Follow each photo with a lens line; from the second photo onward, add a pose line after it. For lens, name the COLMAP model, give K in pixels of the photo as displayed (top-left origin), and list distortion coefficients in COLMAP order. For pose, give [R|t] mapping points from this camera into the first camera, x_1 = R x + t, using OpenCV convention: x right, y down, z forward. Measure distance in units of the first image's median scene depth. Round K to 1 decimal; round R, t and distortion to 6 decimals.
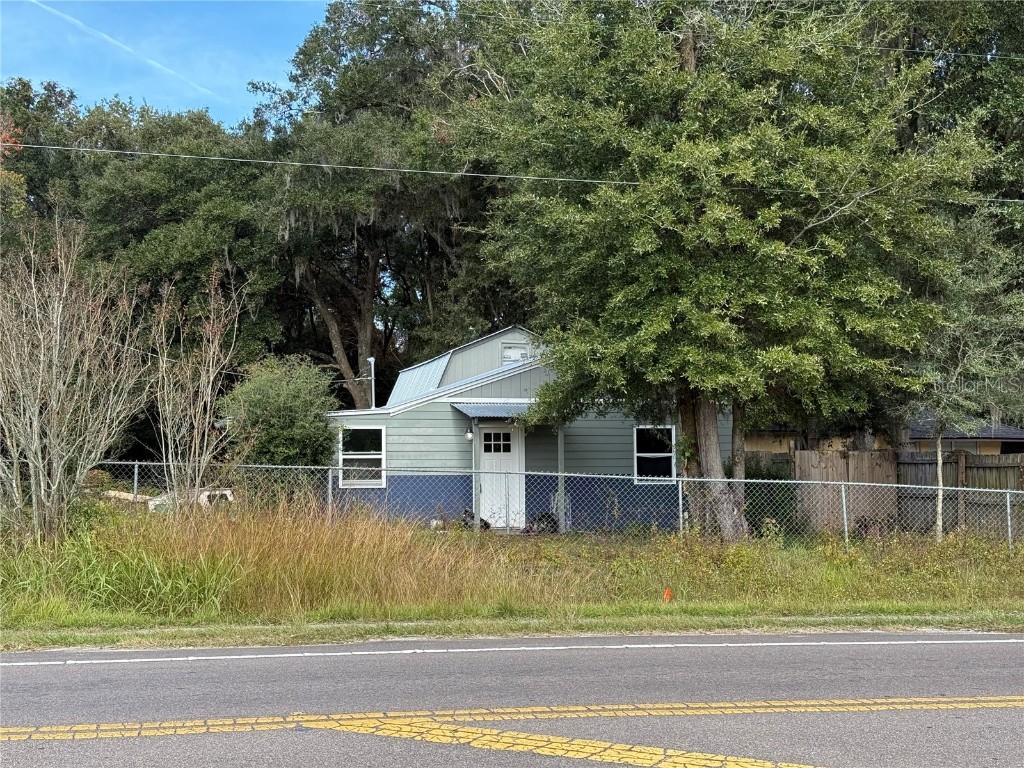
lens RADIAL K [[1440.8, 0, 511.9], [0, 1440.8, 368.4], [0, 0, 1]] dist [0.301910, -0.810350]
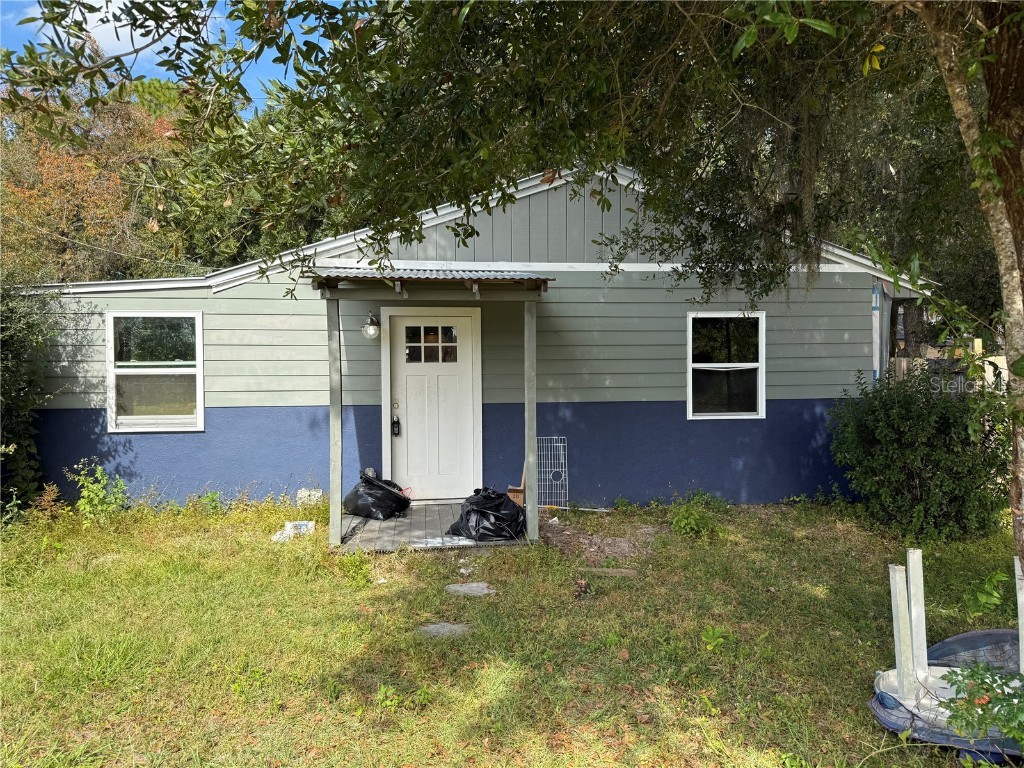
lens RADIAL K [[716.2, 0, 516.9], [0, 716.2, 382.6], [0, 0, 1]] dist [0.138089, -0.240203]
pose [[0.991098, 0.010772, -0.132696, 0.044183], [0.005825, 0.992258, 0.124059, 0.024699], [0.133005, -0.123728, 0.983362, 0.560455]]
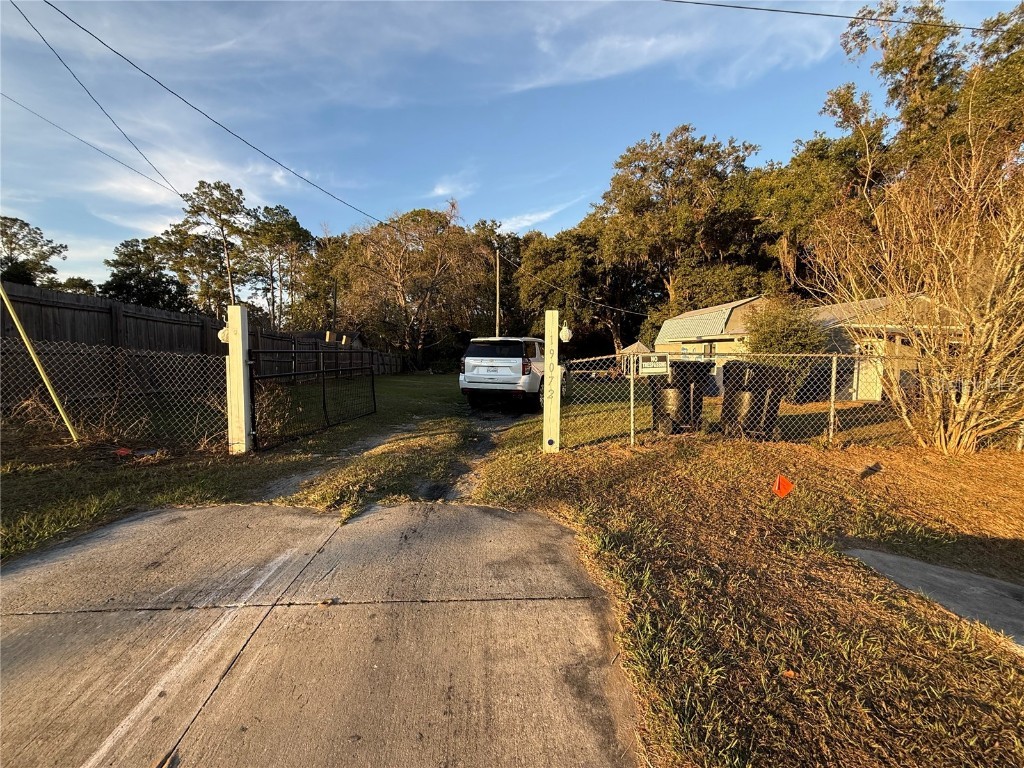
lens RADIAL K [[417.7, 0, 506.6], [0, 417.7, 381.6], [0, 0, 1]] dist [0.002023, 0.000104]
pose [[0.988883, 0.019976, -0.147351, -0.277705], [-0.002079, 0.992696, 0.120625, 0.021388], [0.148684, -0.118978, 0.981701, 0.329168]]
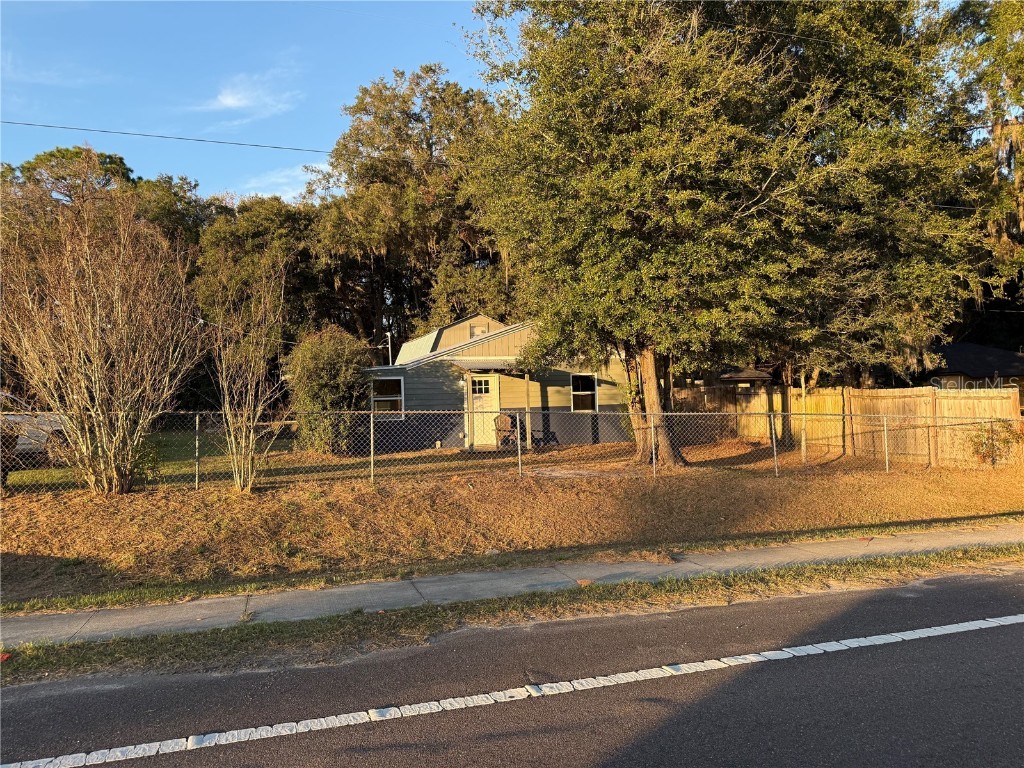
lens RADIAL K [[716.2, 0, 516.9], [0, 716.2, 382.6], [0, 0, 1]] dist [0.138089, -0.240203]
pose [[0.995205, -0.021380, 0.095448, -0.032304], [0.016785, 0.998673, 0.048681, 0.009380], [-0.096362, -0.046845, 0.994243, 0.208665]]
